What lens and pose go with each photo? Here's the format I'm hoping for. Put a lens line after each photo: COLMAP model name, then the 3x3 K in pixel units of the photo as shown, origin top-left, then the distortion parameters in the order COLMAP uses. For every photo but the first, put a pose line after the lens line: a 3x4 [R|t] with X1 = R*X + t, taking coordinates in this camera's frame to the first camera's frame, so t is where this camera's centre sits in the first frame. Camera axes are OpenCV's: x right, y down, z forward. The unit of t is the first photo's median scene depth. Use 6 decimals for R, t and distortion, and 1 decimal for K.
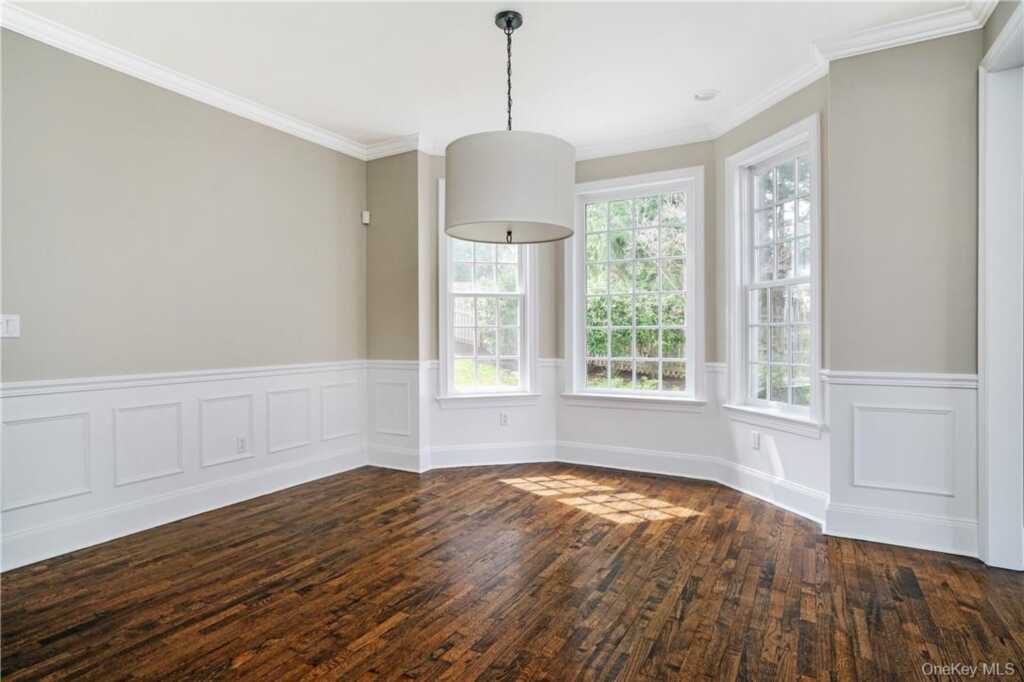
lens RADIAL K [[551.4, 0, 517.1], [0, 551.4, 336.6], [0, 0, 1]] dist [-0.027541, 0.006222]
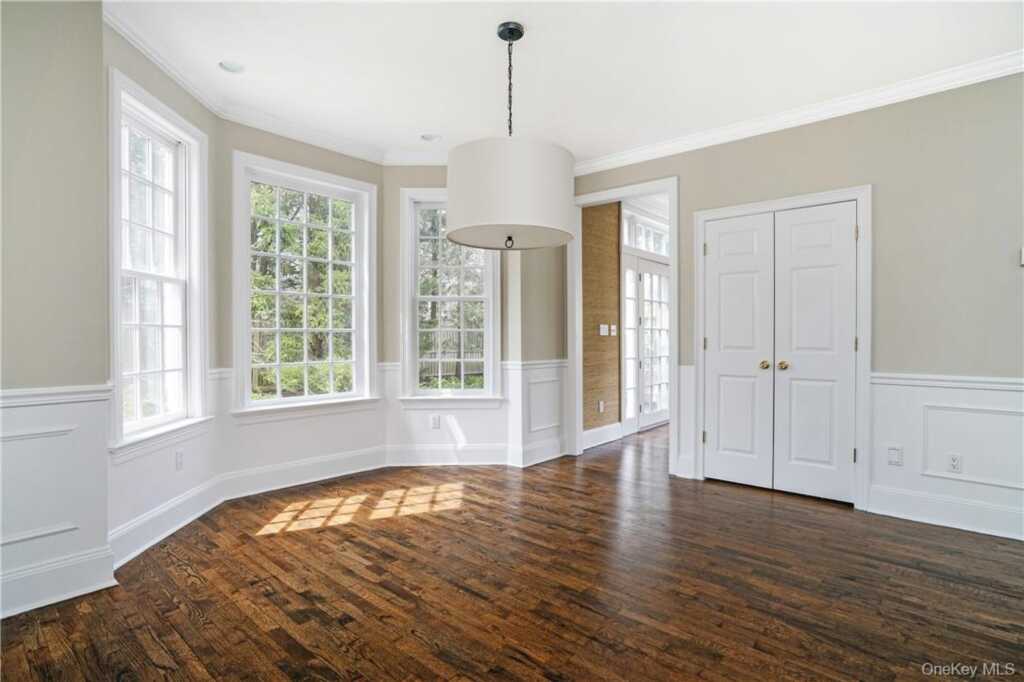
lens RADIAL K [[501.5, 0, 520.2], [0, 501.5, 338.2], [0, 0, 1]] dist [-0.026512, 0.002501]
pose [[0.210471, 0.004023, 0.977592, -0.692703], [-0.001027, 0.999992, -0.003894, 0.001049], [-0.977599, -0.000185, 0.210474, 0.594052]]
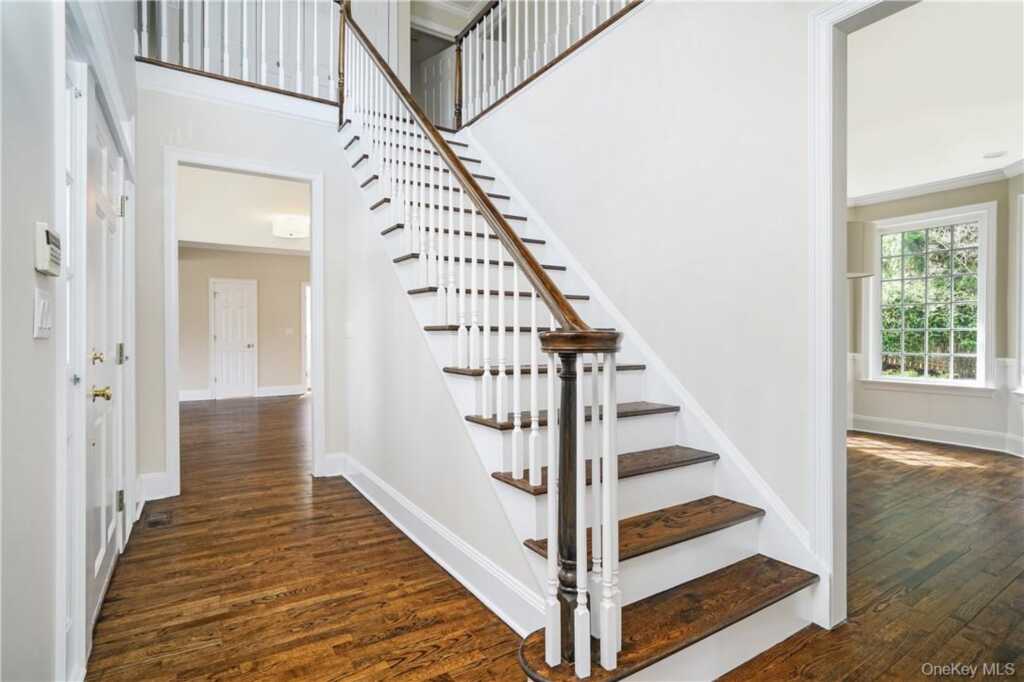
lens RADIAL K [[501.5, 0, 511.0], [0, 501.5, 346.0], [0, 0, 1]] dist [-0.026512, 0.002501]
pose [[0.873158, 0.009246, -0.487349, -0.096889], [0.001923, 0.999747, 0.022413, -0.008194], [0.487433, -0.020507, 0.872919, -0.619839]]
